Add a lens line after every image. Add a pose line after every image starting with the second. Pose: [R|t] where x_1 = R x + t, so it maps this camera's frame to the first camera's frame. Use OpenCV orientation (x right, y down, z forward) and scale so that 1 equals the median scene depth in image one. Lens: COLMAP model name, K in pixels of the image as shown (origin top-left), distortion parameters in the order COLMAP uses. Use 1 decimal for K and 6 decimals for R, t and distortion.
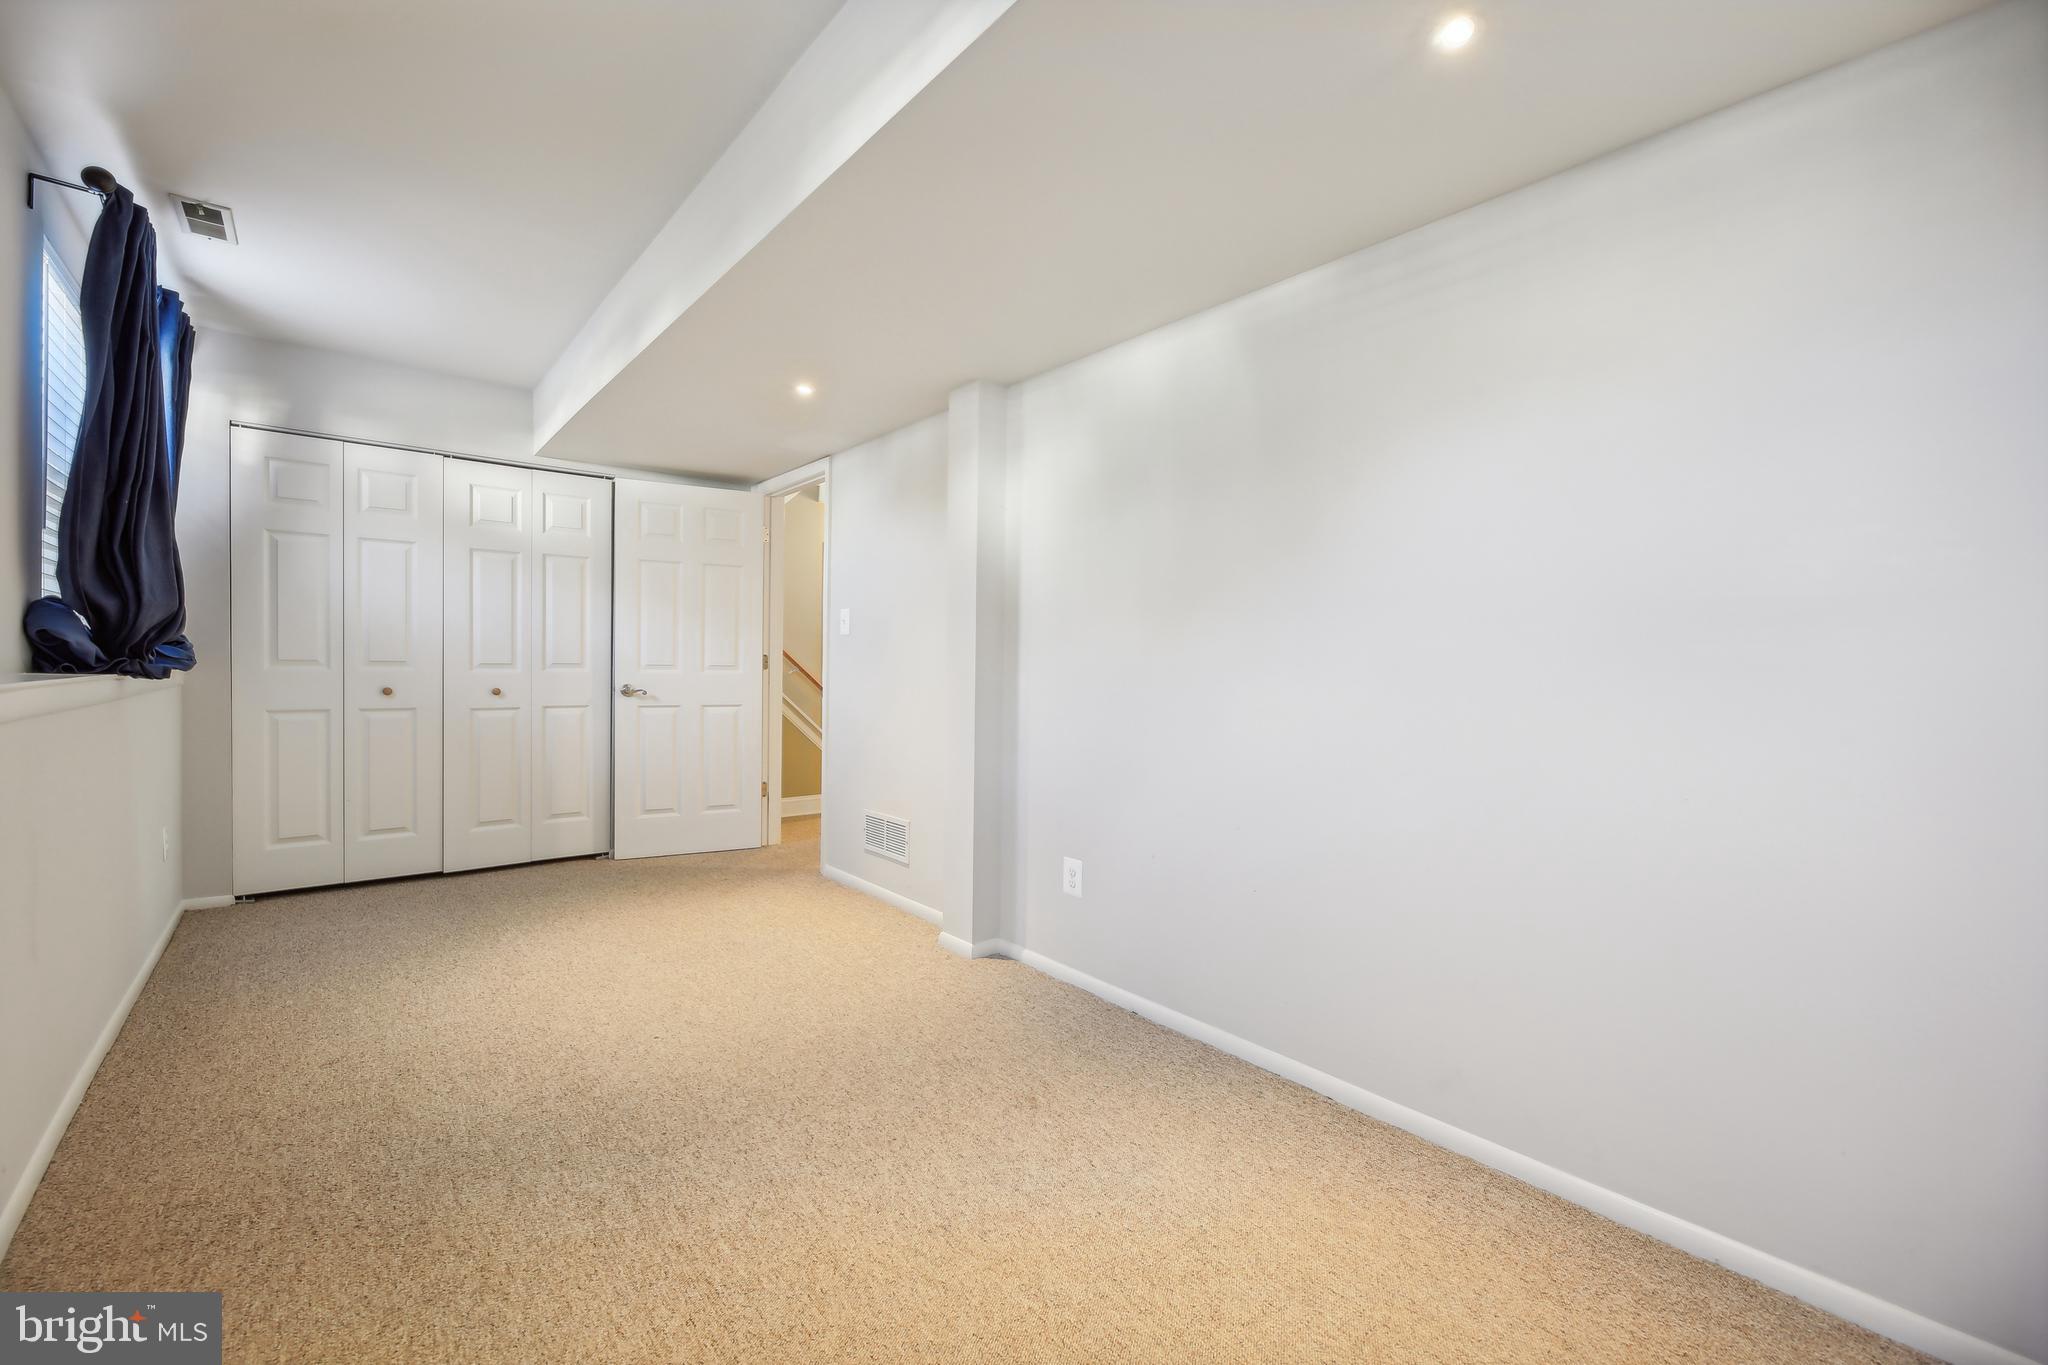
lens RADIAL K [[842.7, 0, 1024.0], [0, 842.7, 682.5], [0, 0, 1]] dist [0.000590, -0.000045]
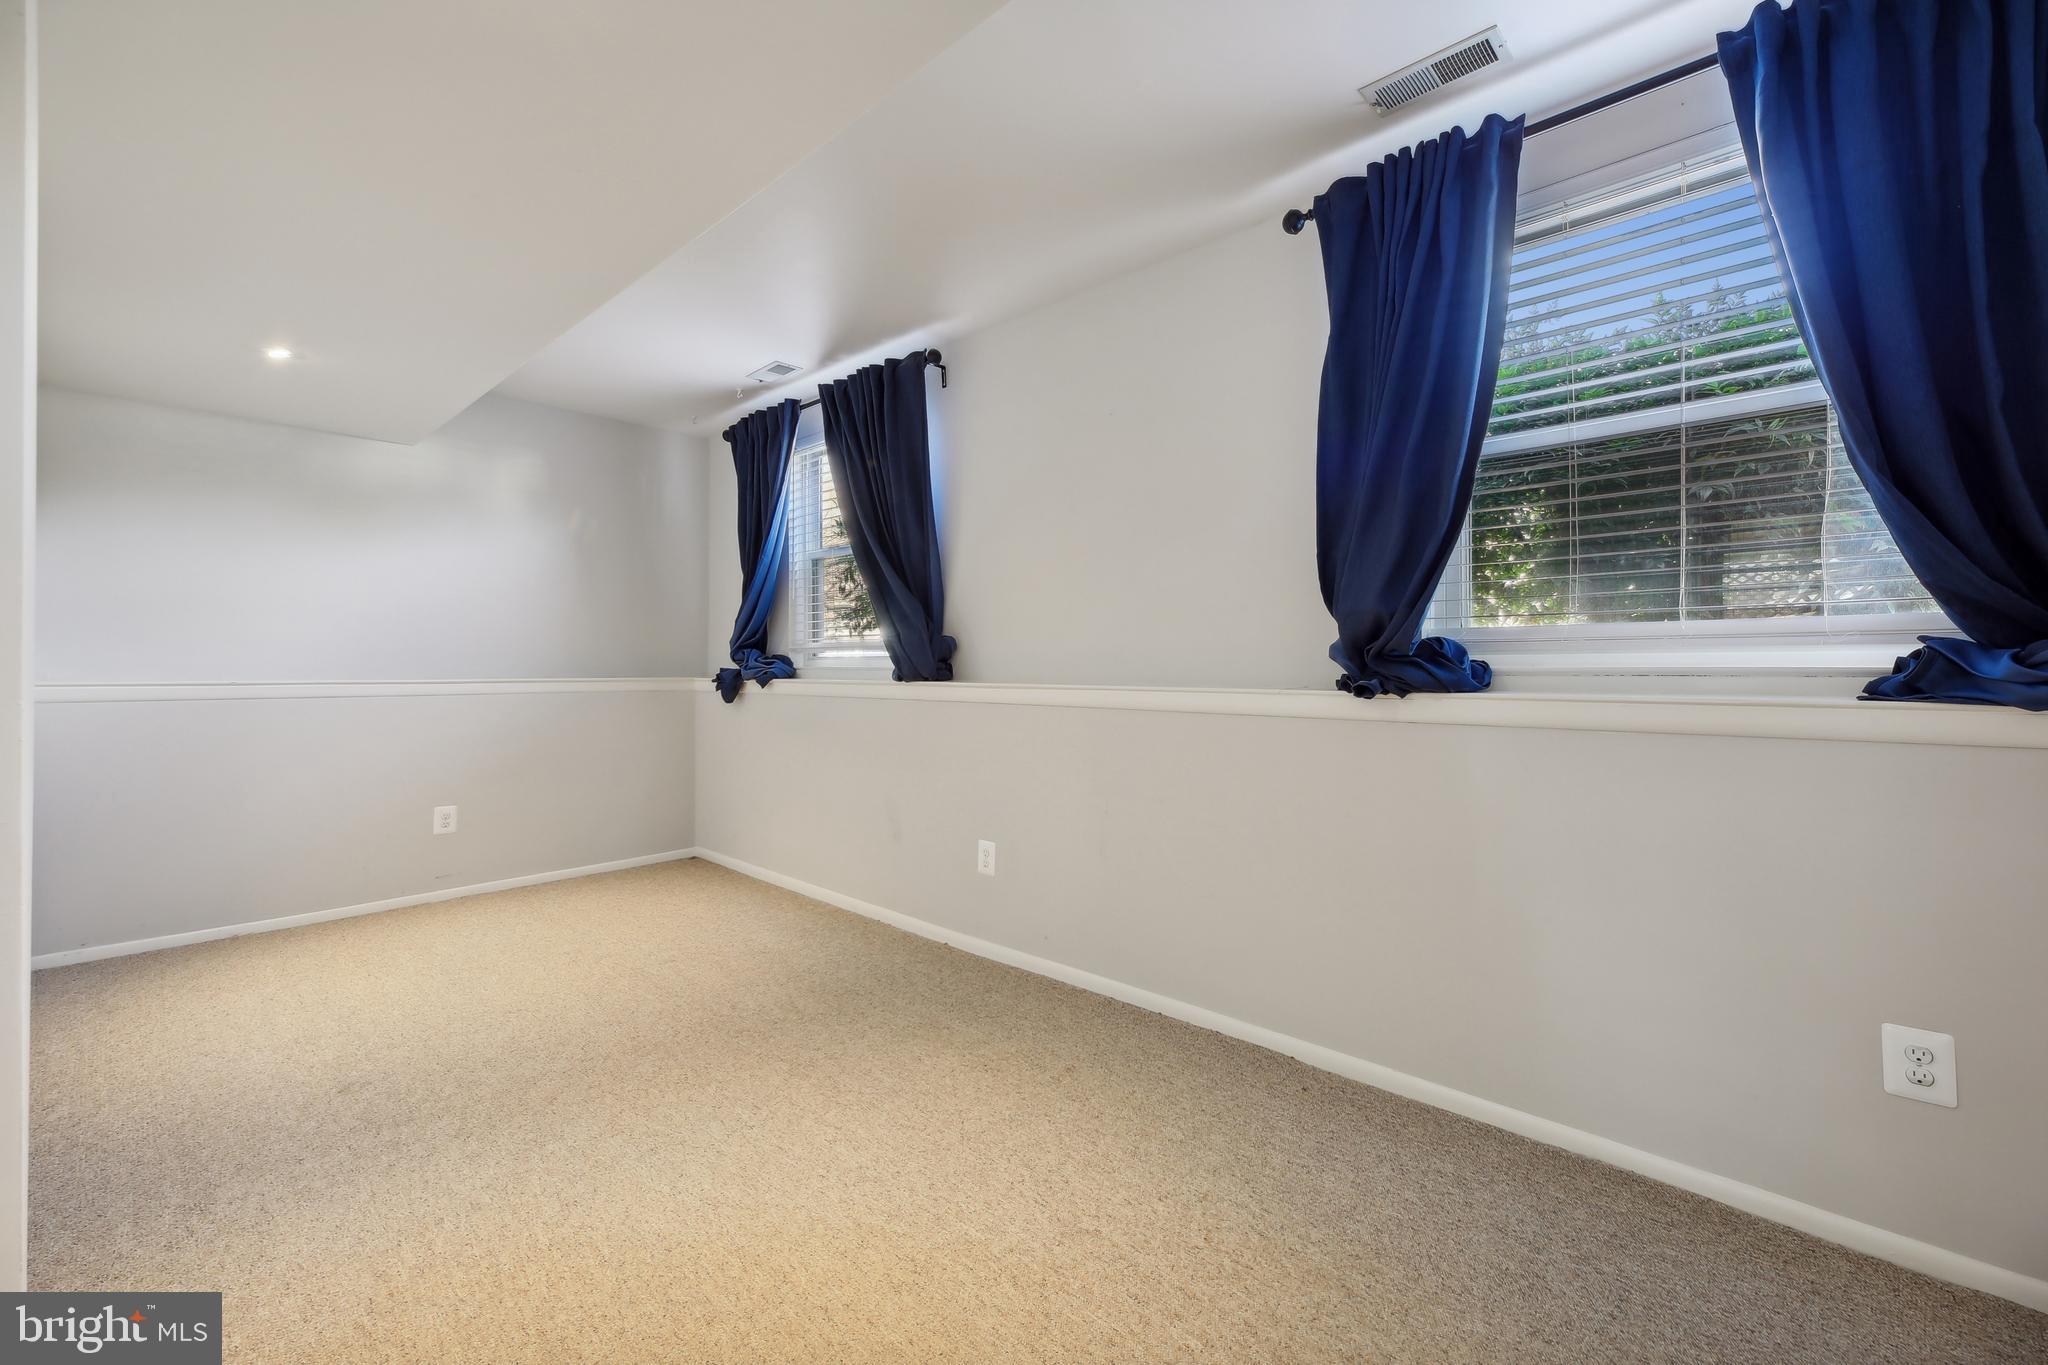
lens RADIAL K [[842.7, 0, 1024.0], [0, 842.7, 682.5], [0, 0, 1]] dist [0.000590, -0.000045]
pose [[-0.992987, -0.011845, -0.117629, -0.553073], [-0.014314, 0.999694, 0.020171, -0.029760], [0.117354, 0.021714, -0.992853, 1.700908]]
